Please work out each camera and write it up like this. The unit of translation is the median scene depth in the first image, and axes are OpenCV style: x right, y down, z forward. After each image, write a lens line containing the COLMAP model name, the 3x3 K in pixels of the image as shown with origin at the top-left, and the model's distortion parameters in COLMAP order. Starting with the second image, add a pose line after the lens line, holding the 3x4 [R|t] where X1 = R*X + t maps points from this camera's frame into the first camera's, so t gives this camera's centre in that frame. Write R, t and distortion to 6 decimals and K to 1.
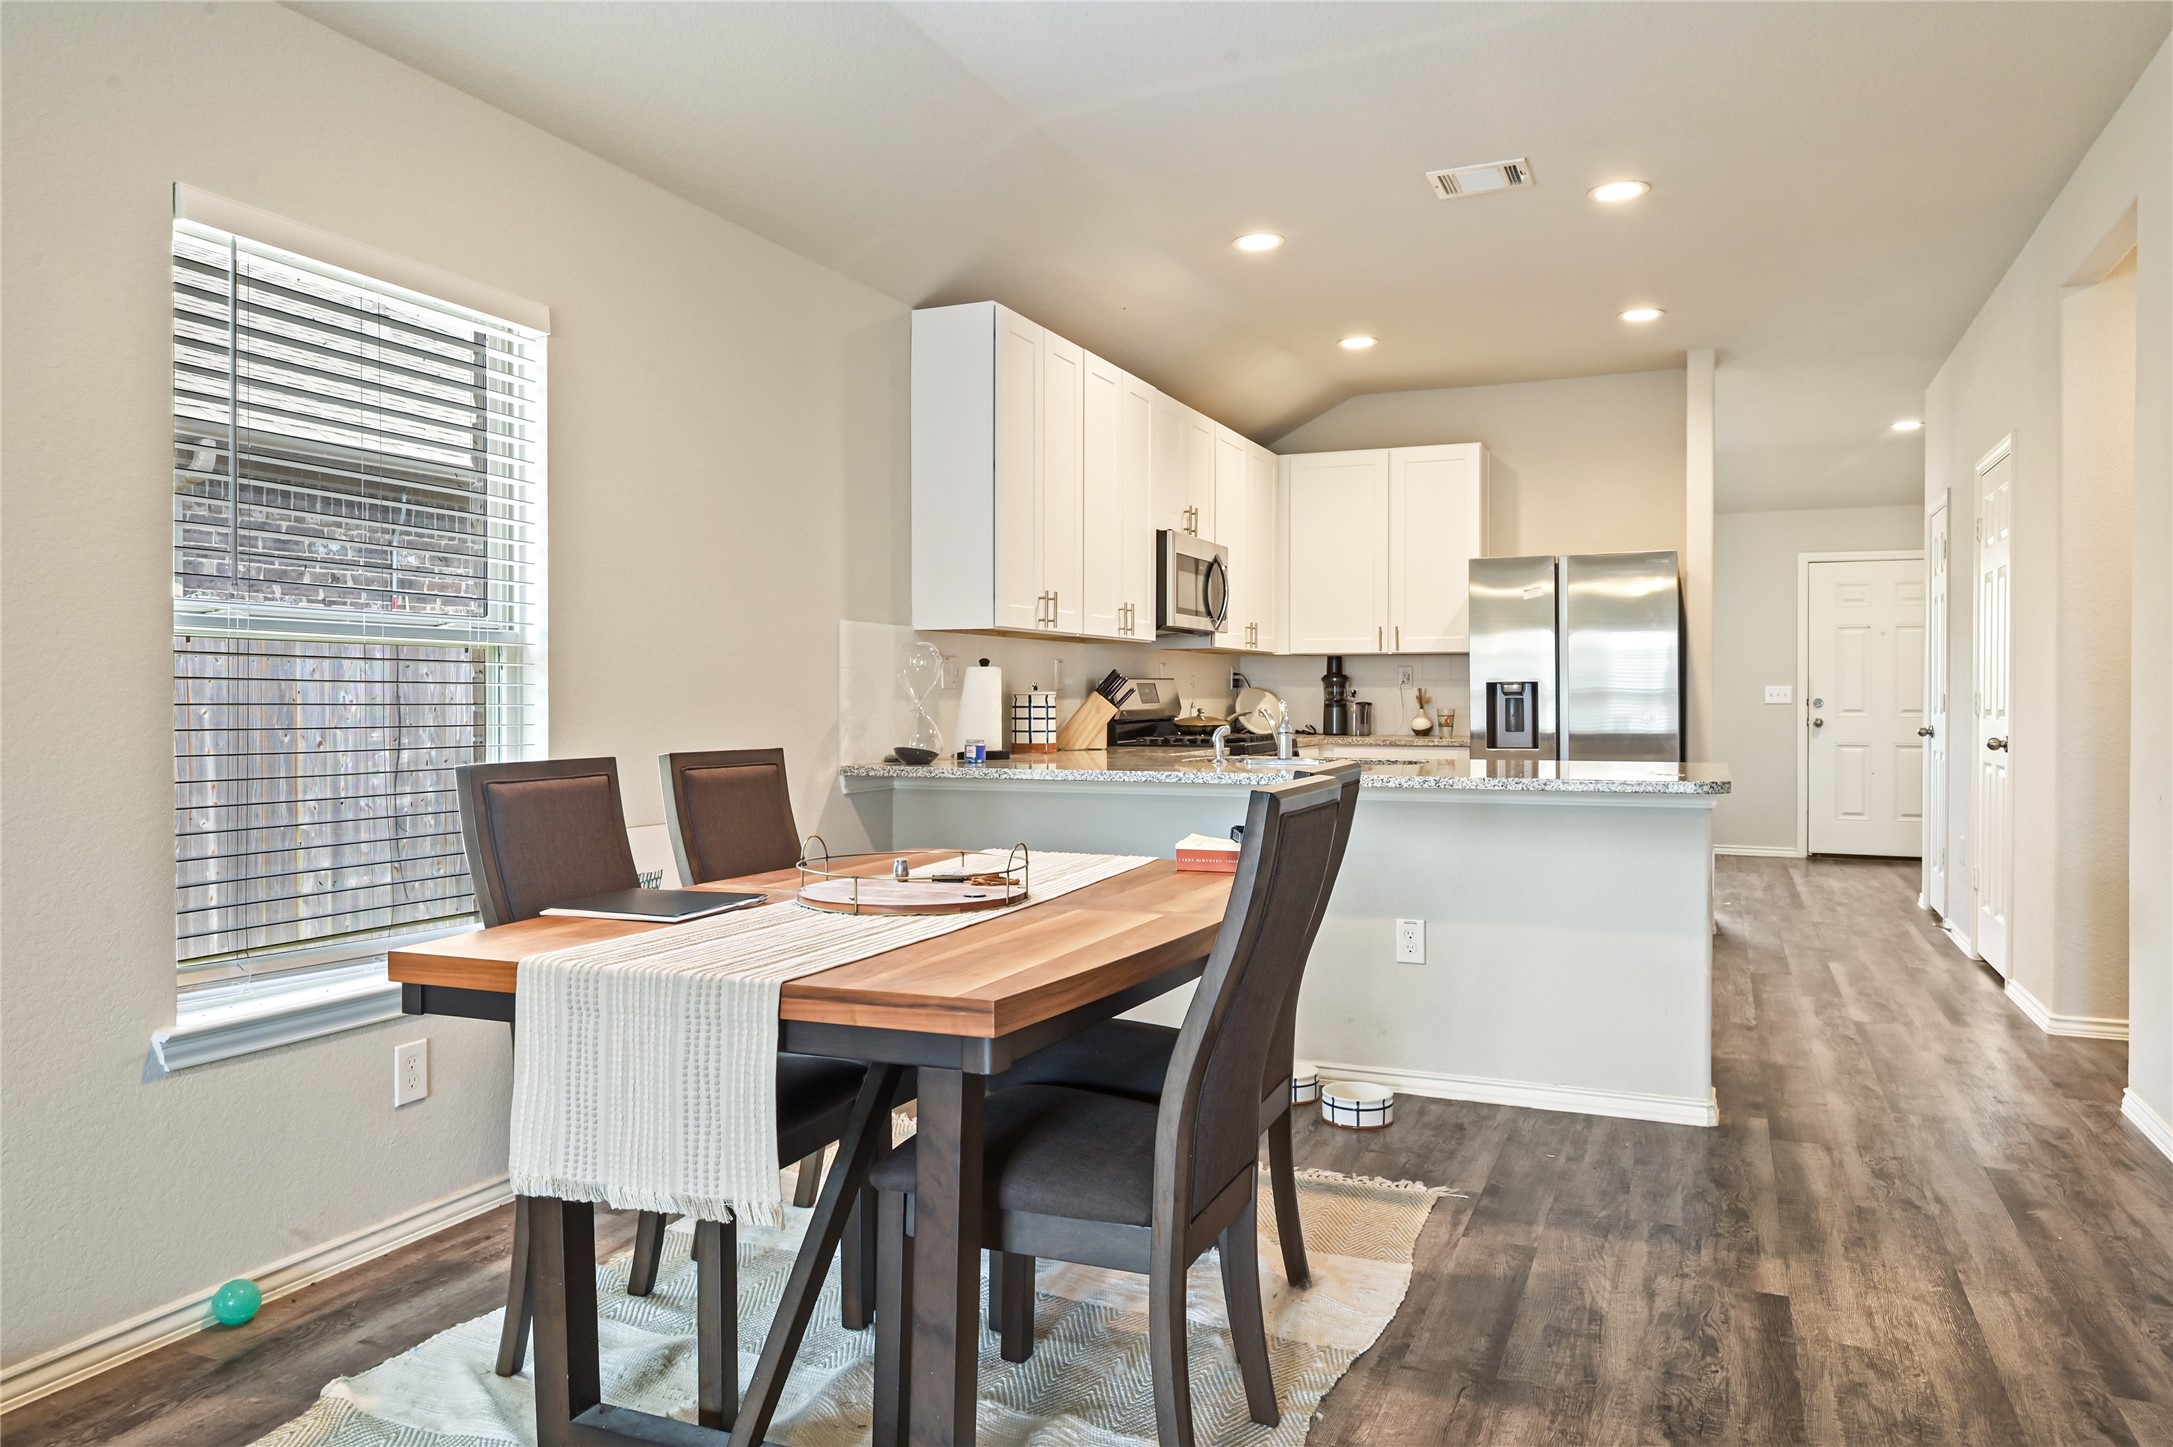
lens RADIAL K [[1471.5, 0, 1087.3], [0, 1471.5, 710.9], [0, 0, 1]] dist [-0.000799, -0.003340]
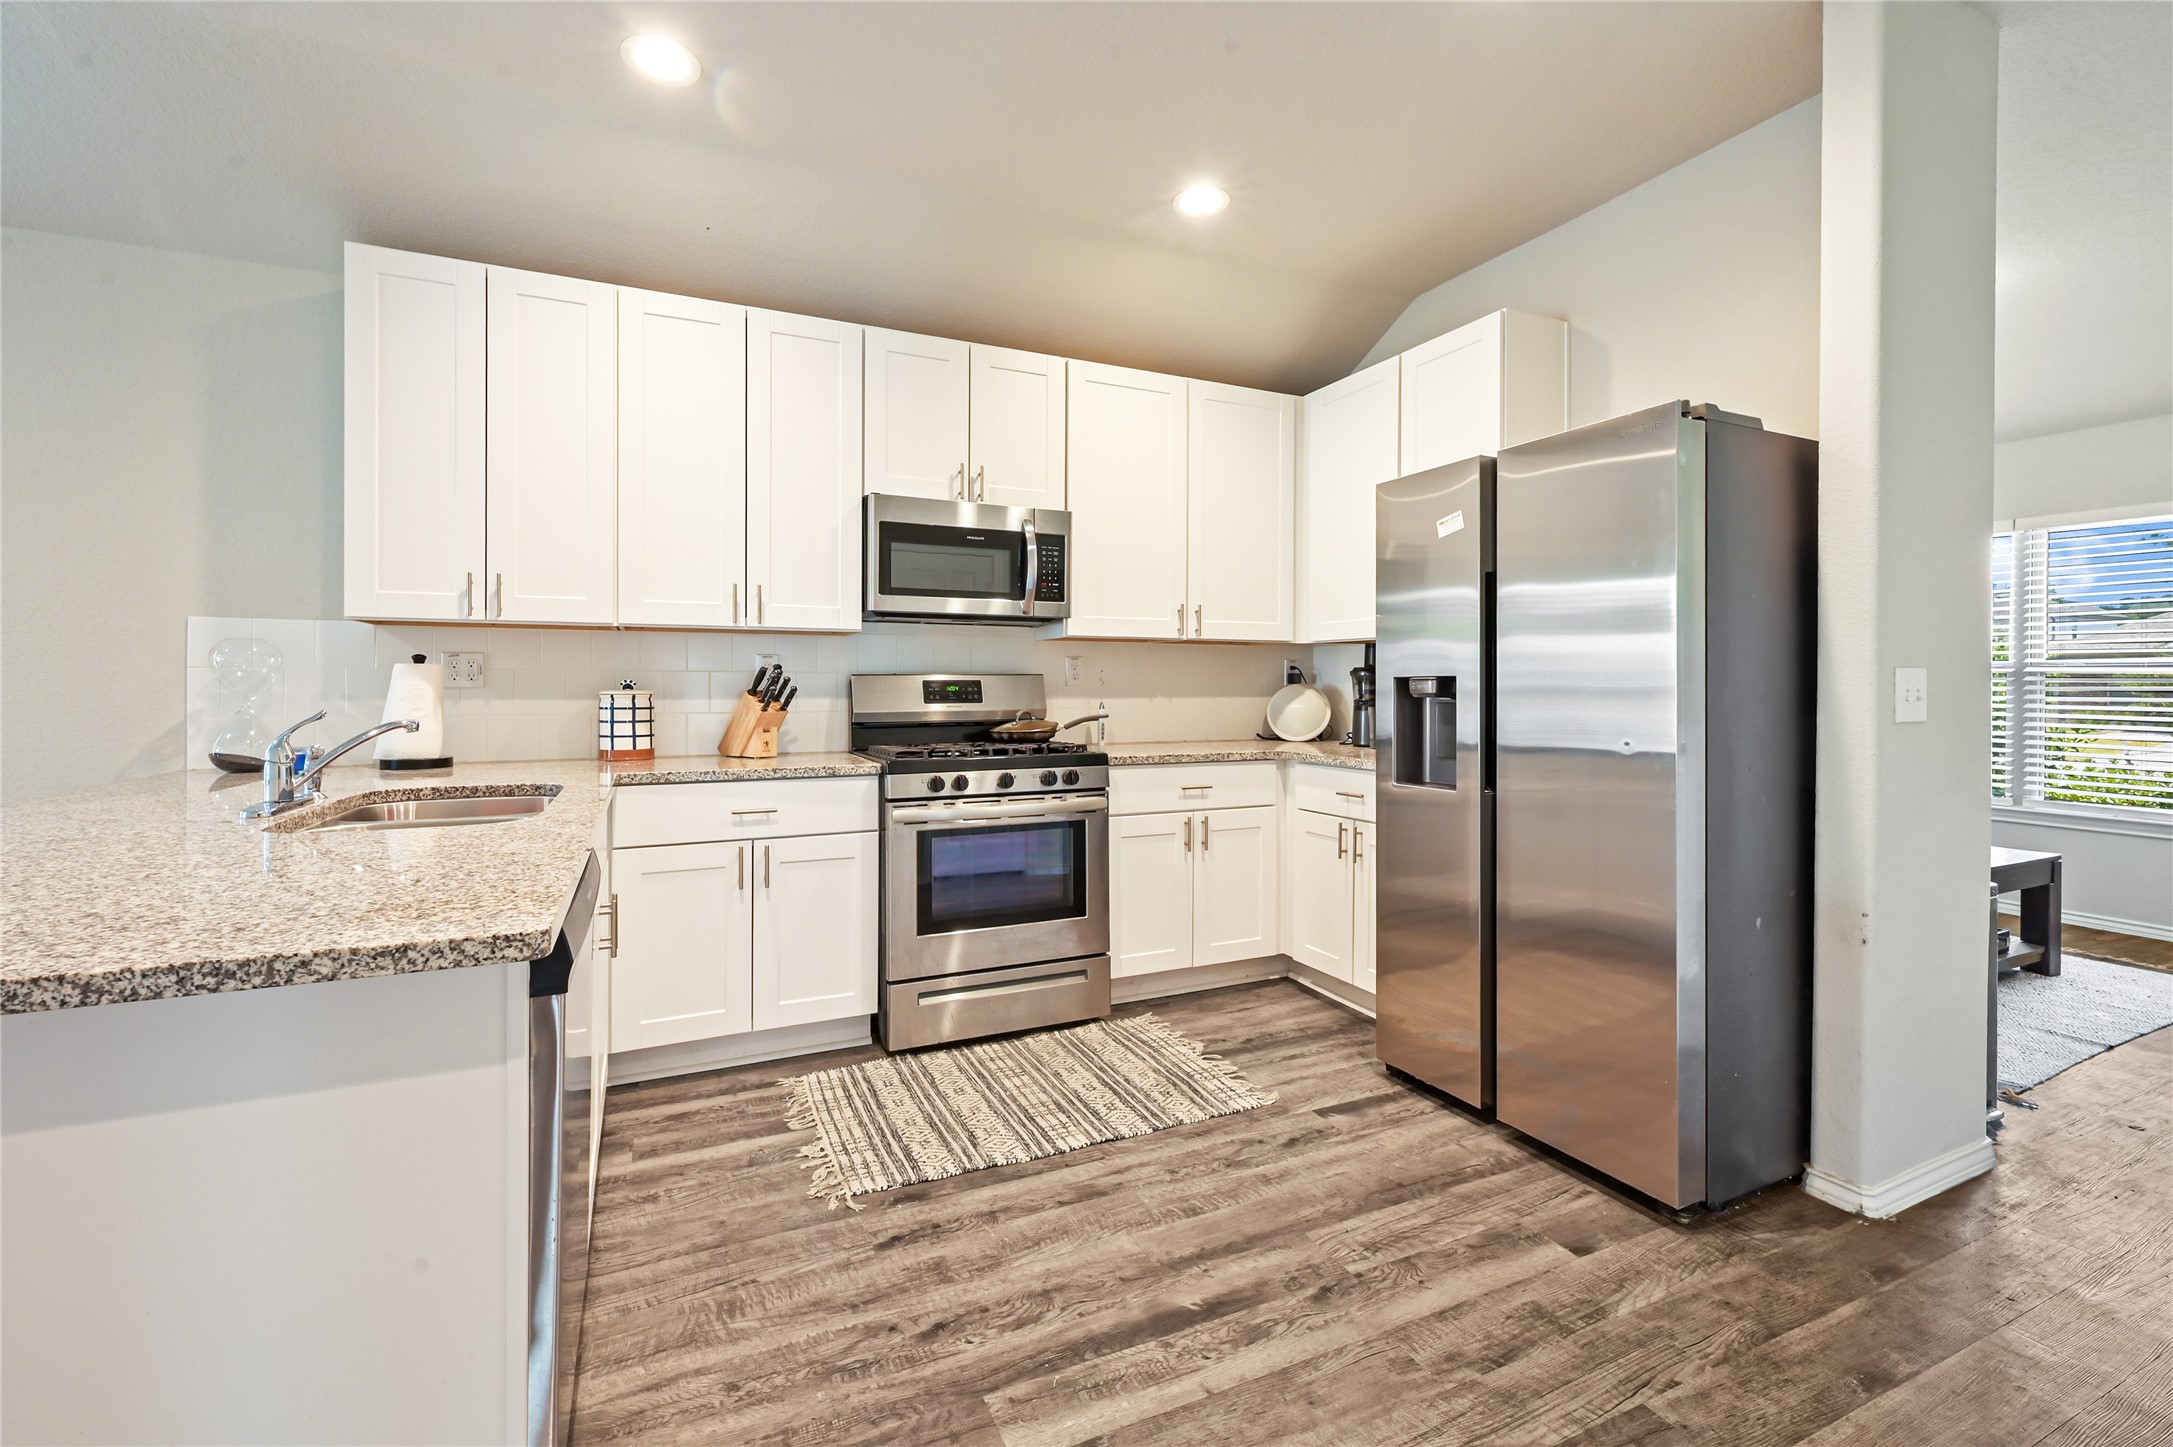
lens RADIAL K [[934.9, 0, 1081.4], [0, 934.9, 684.6], [0, 0, 1]] dist [-0.002973, -0.000283]
pose [[0.740516, 0.001556, -0.672037, 0.449829], [-0.009001, 0.999931, -0.007603, -0.012458], [0.671979, 0.011679, 0.740478, 0.629142]]
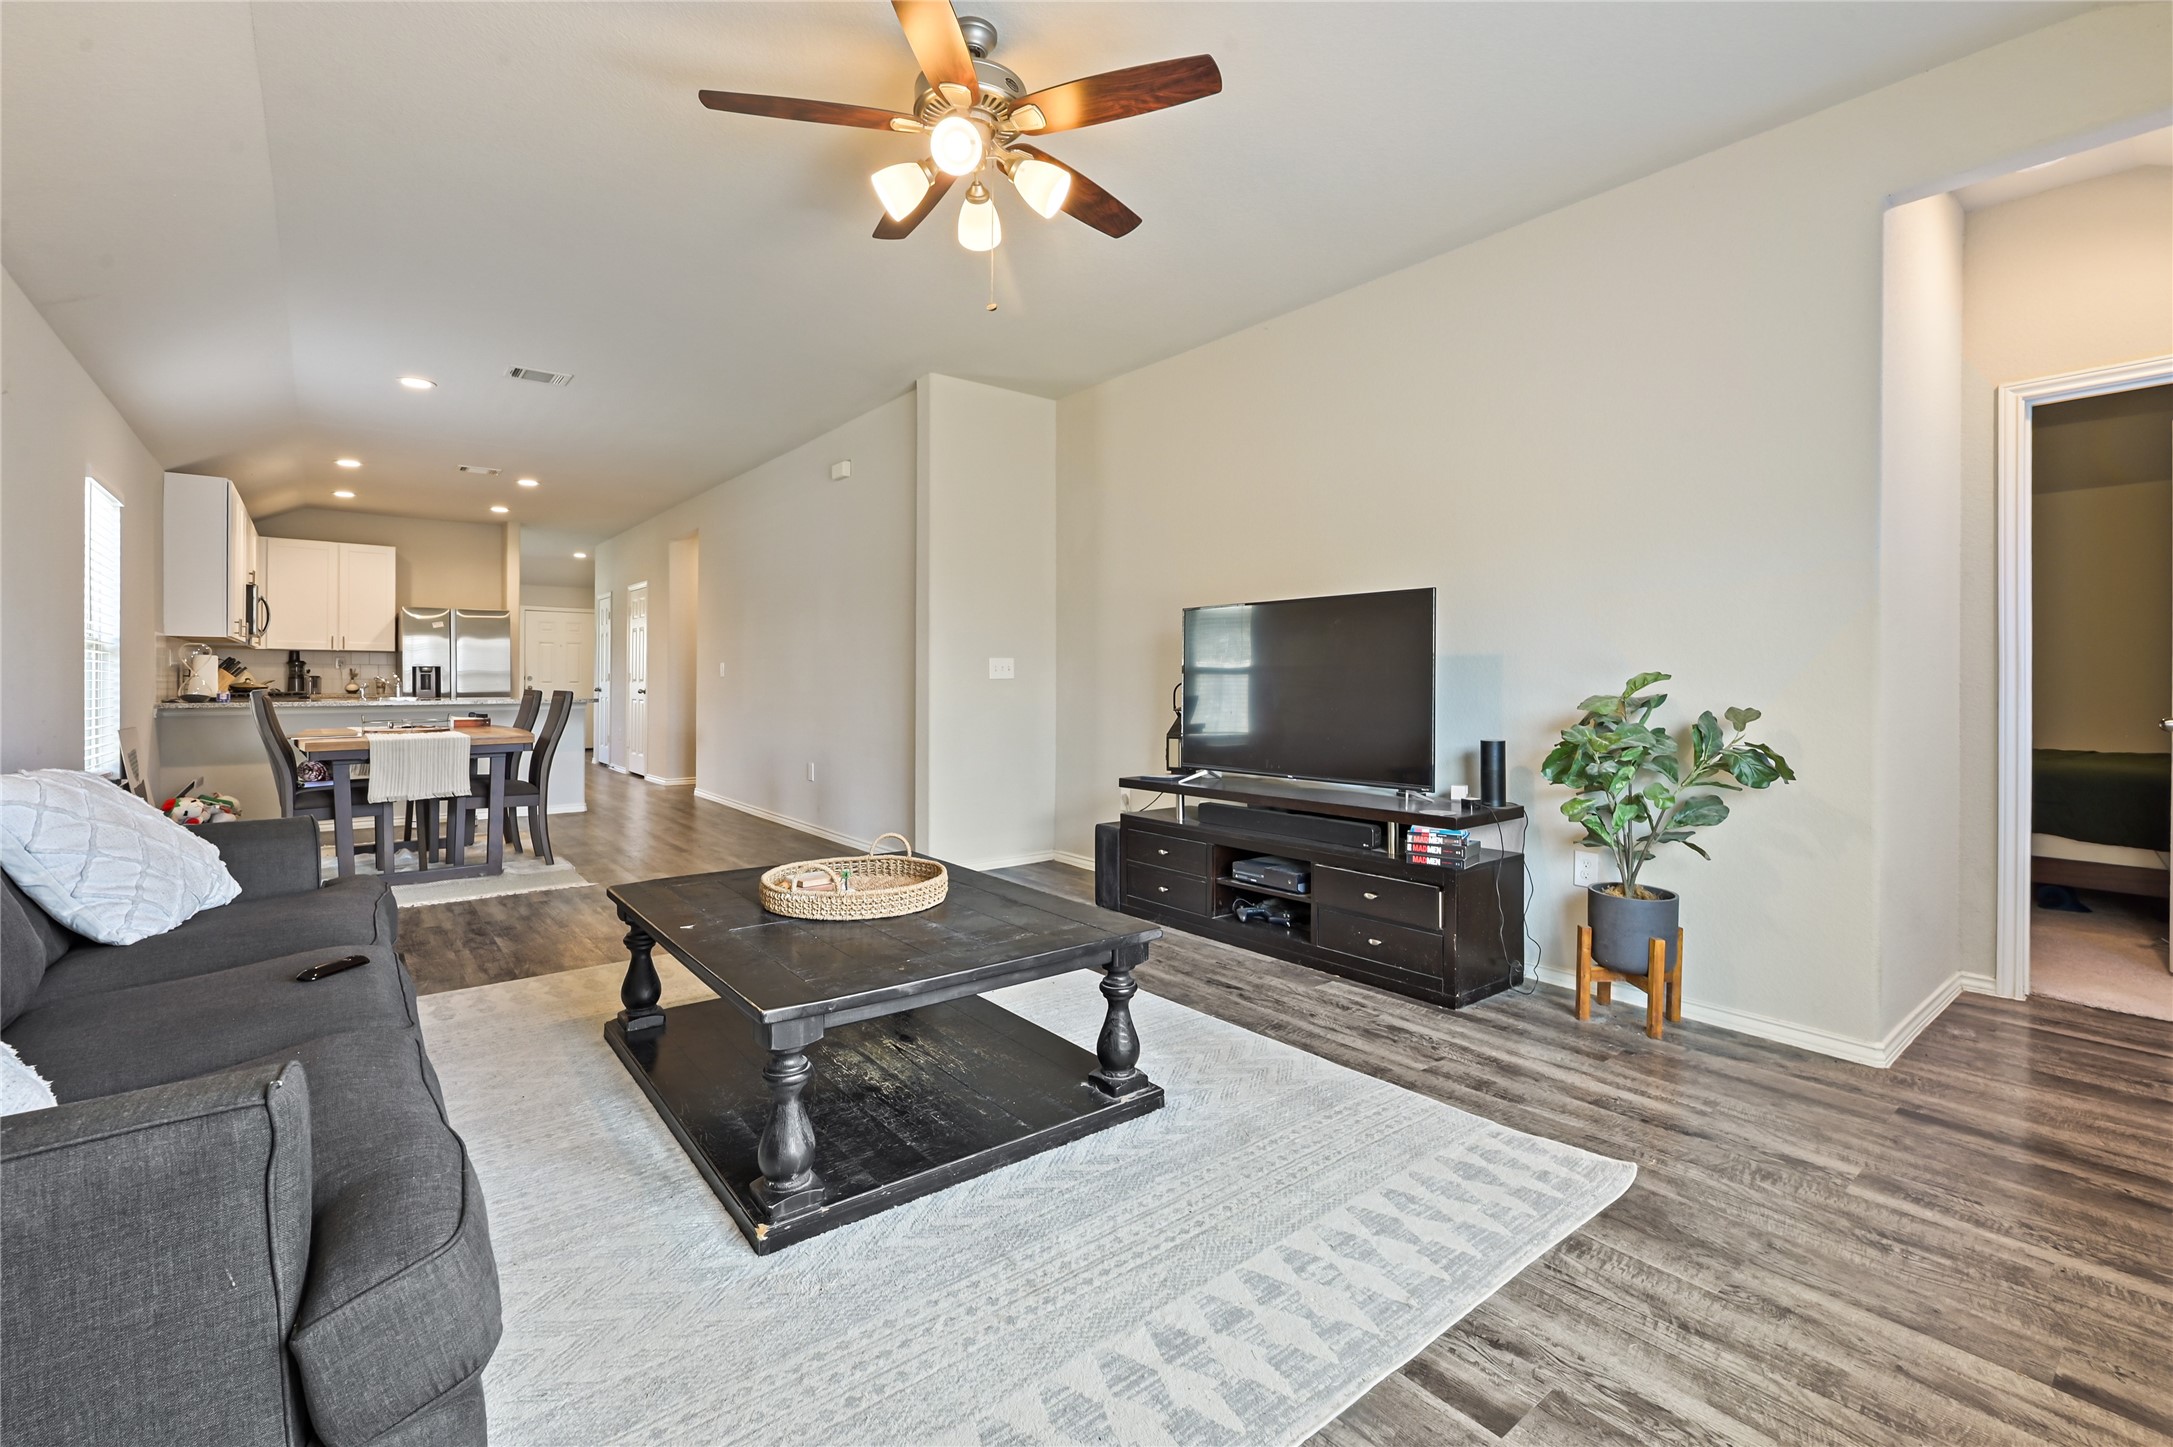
lens RADIAL K [[939.6, 0, 1091.4], [0, 939.6, 686.1], [0, 0, 1]] dist [0.000720, 0.000139]
pose [[0.466484, -0.003100, 0.884524, -0.471884], [0.005059, 0.999987, 0.000837, 0.012690], [-0.884515, 0.004085, 0.466494, -0.488678]]
